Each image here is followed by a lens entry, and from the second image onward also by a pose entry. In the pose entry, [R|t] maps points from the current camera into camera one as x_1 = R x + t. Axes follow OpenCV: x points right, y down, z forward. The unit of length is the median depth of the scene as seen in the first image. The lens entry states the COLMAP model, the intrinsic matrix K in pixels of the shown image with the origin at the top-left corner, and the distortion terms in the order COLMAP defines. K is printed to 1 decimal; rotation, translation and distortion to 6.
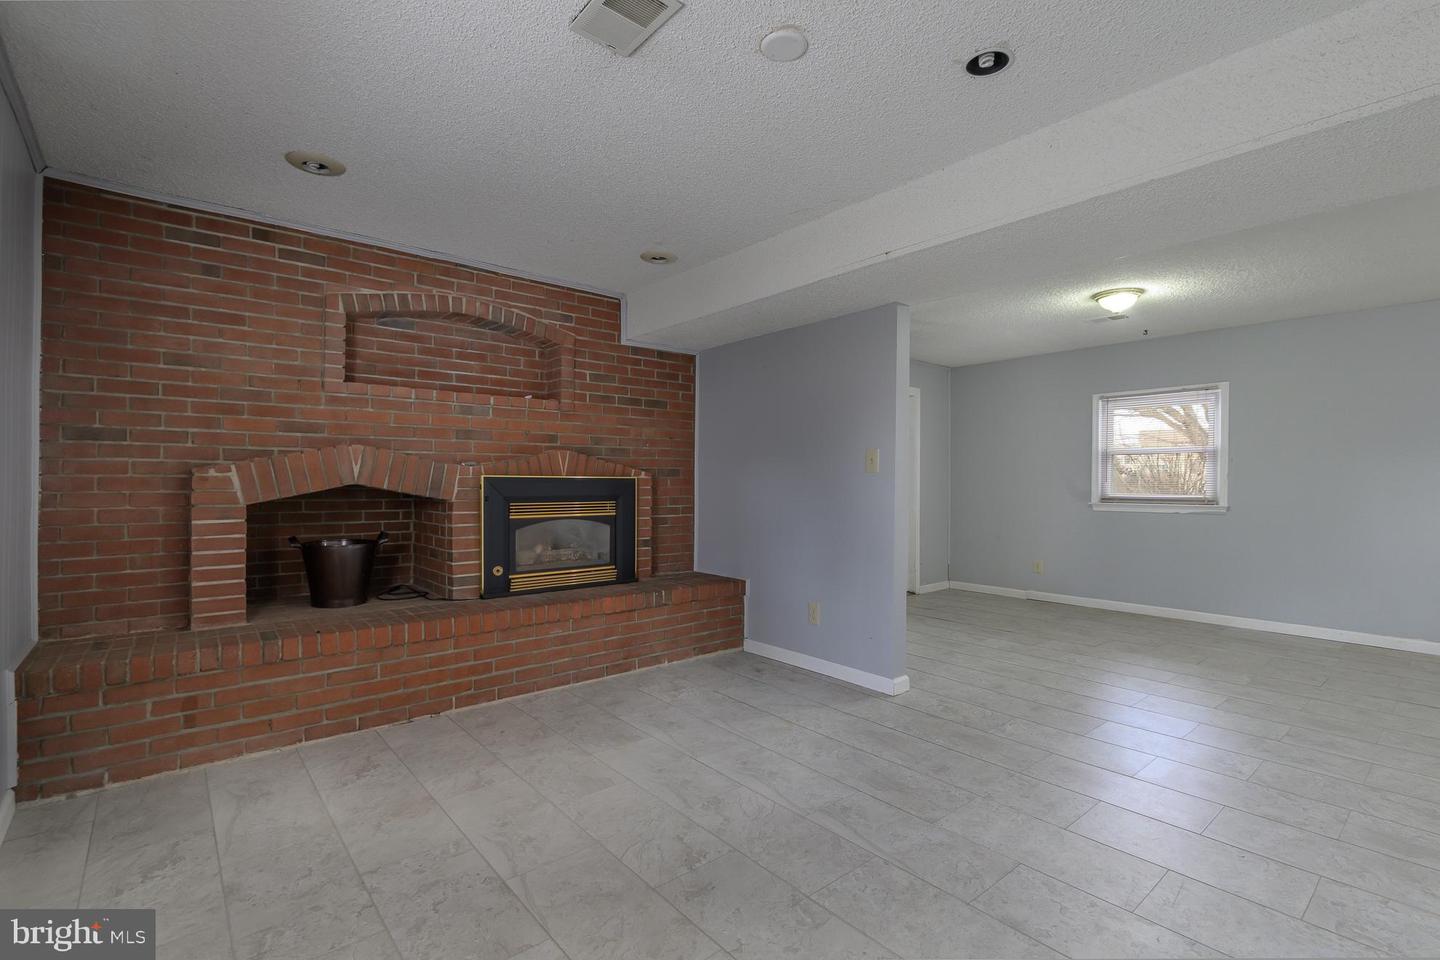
lens RADIAL K [[666.2, 0, 720.0], [0, 666.2, 480.0], [0, 0, 1]] dist [-0.000092, -0.000461]
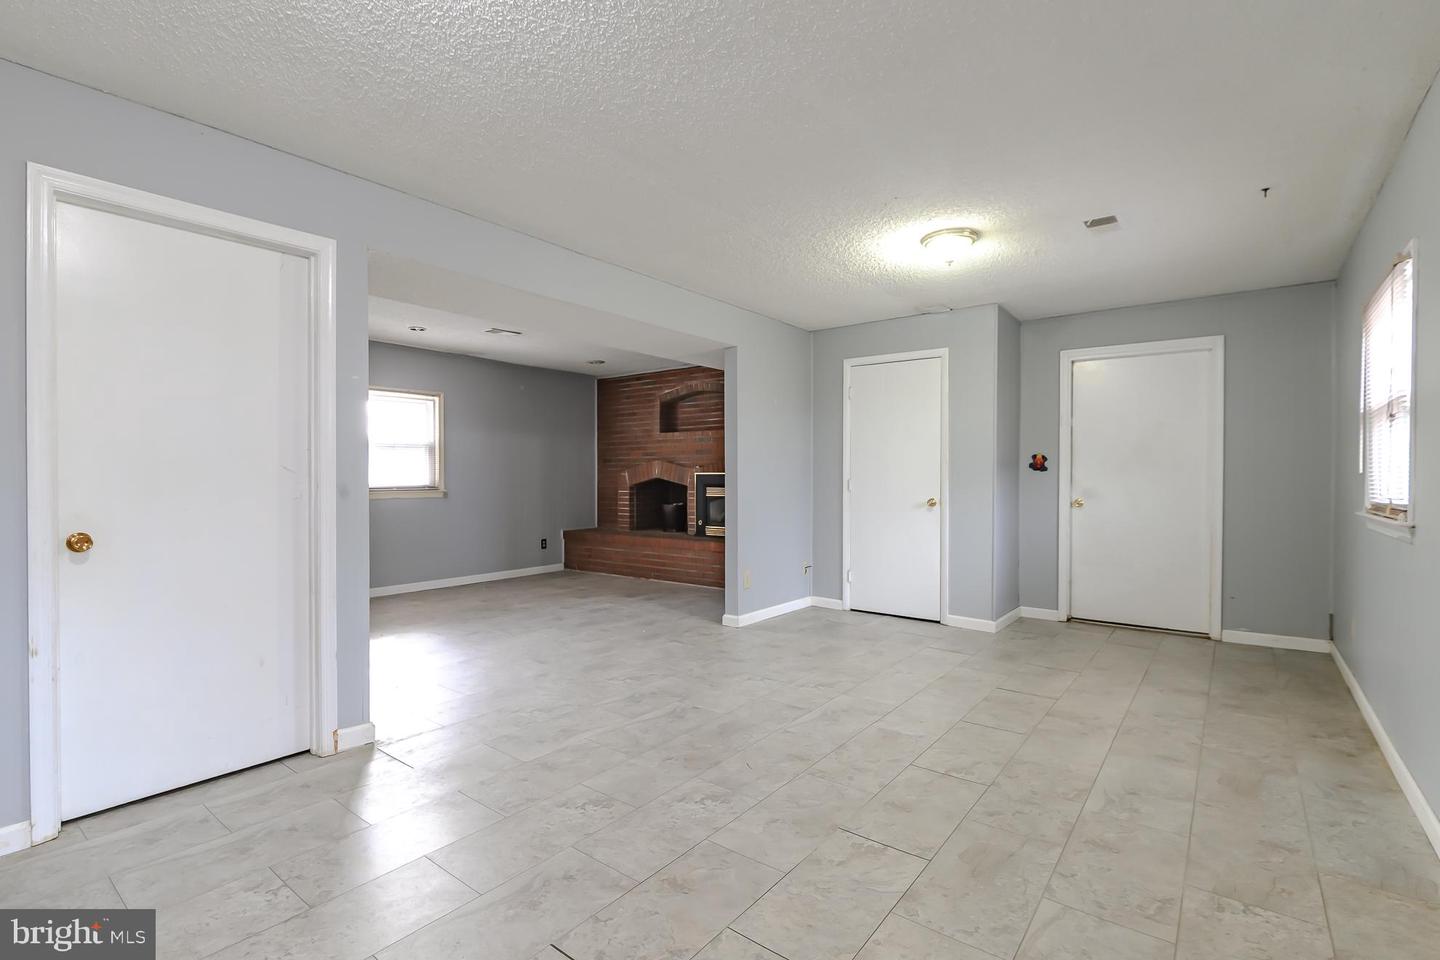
lens RADIAL K [[666.2, 0, 720.0], [0, 666.2, 480.0], [0, 0, 1]] dist [-0.000092, -0.000461]
pose [[0.199408, 0.000527, -0.979916, 1.621656], [0.002070, 0.999997, 0.000959, 0.011889], [0.979914, -0.002220, 0.199406, 0.699107]]
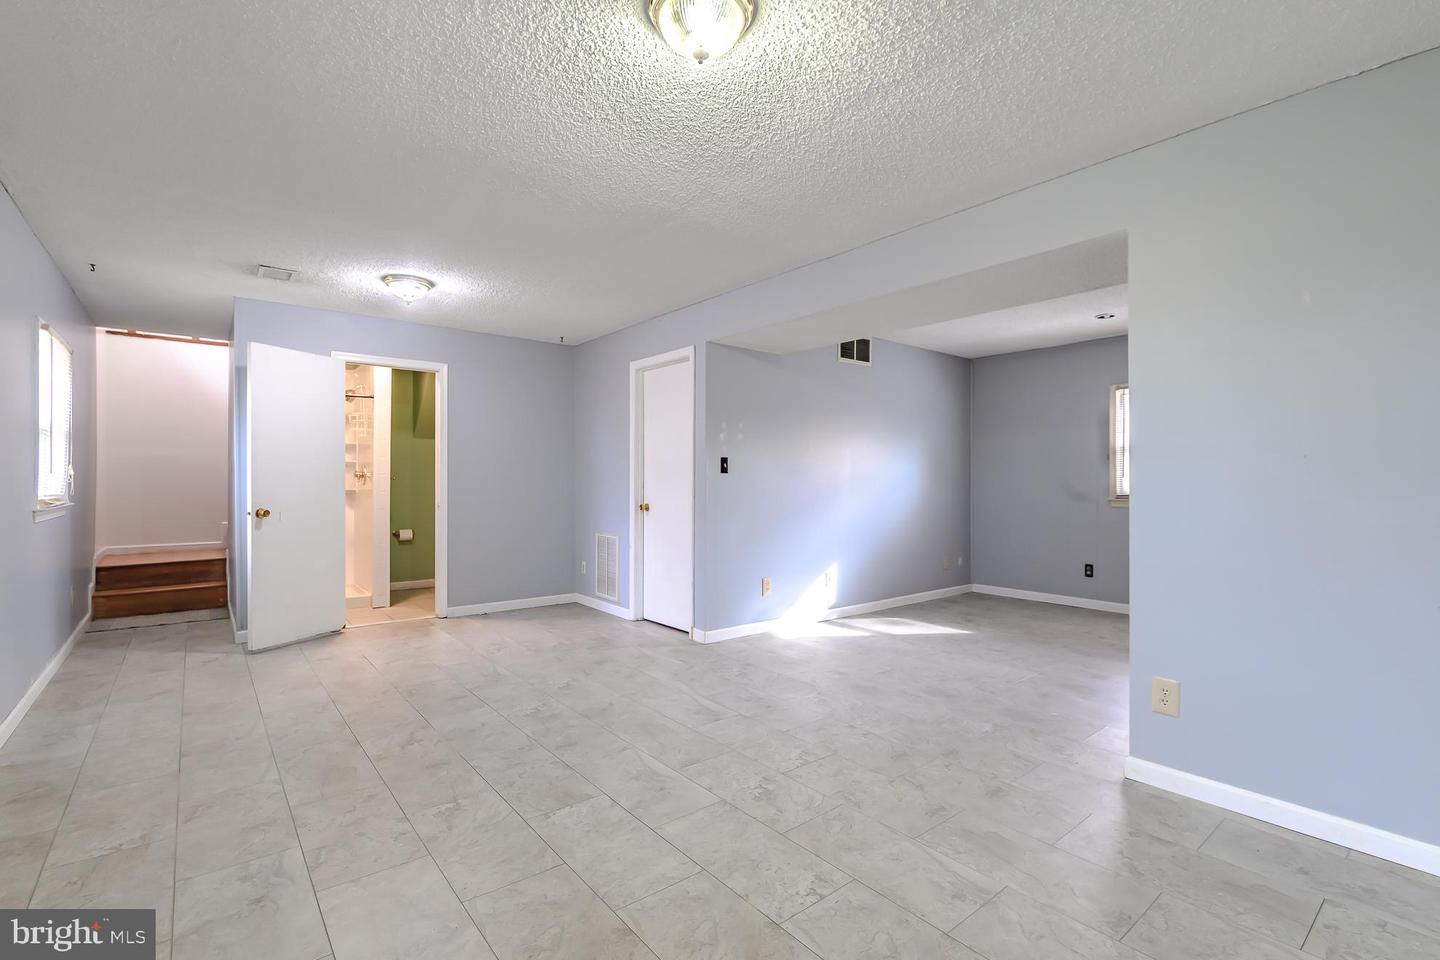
lens RADIAL K [[648.0, 0, 720.0], [0, 648.0, 480.0], [0, 0, 1]] dist [0.000856, 0.000519]
pose [[-0.999627, -0.008444, 0.025959, 0.703552], [-0.008437, 0.999964, 0.000374, 0.004810], [-0.025961, 0.000155, -0.999663, 1.705582]]
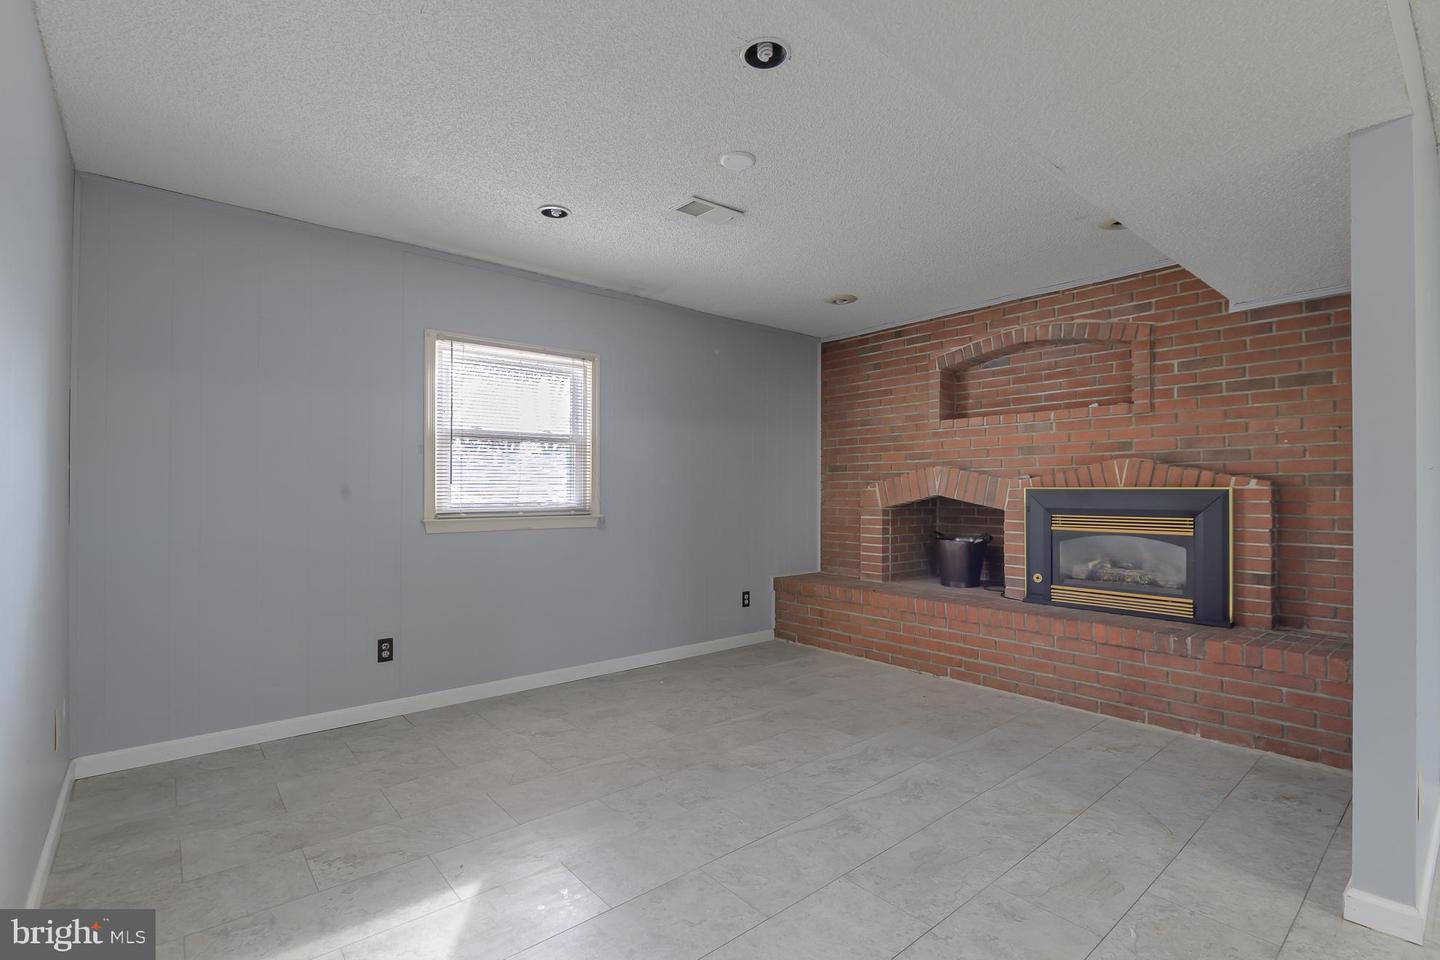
lens RADIAL K [[666.4, 0, 720.0], [0, 666.4, 480.0], [0, 0, 1]] dist [0.000572, -0.000166]
pose [[-0.008131, -0.022982, -0.999703, 0.755960], [-0.001828, 0.999735, -0.022968, 0.006747], [0.999965, 0.001641, -0.008171, 0.525335]]
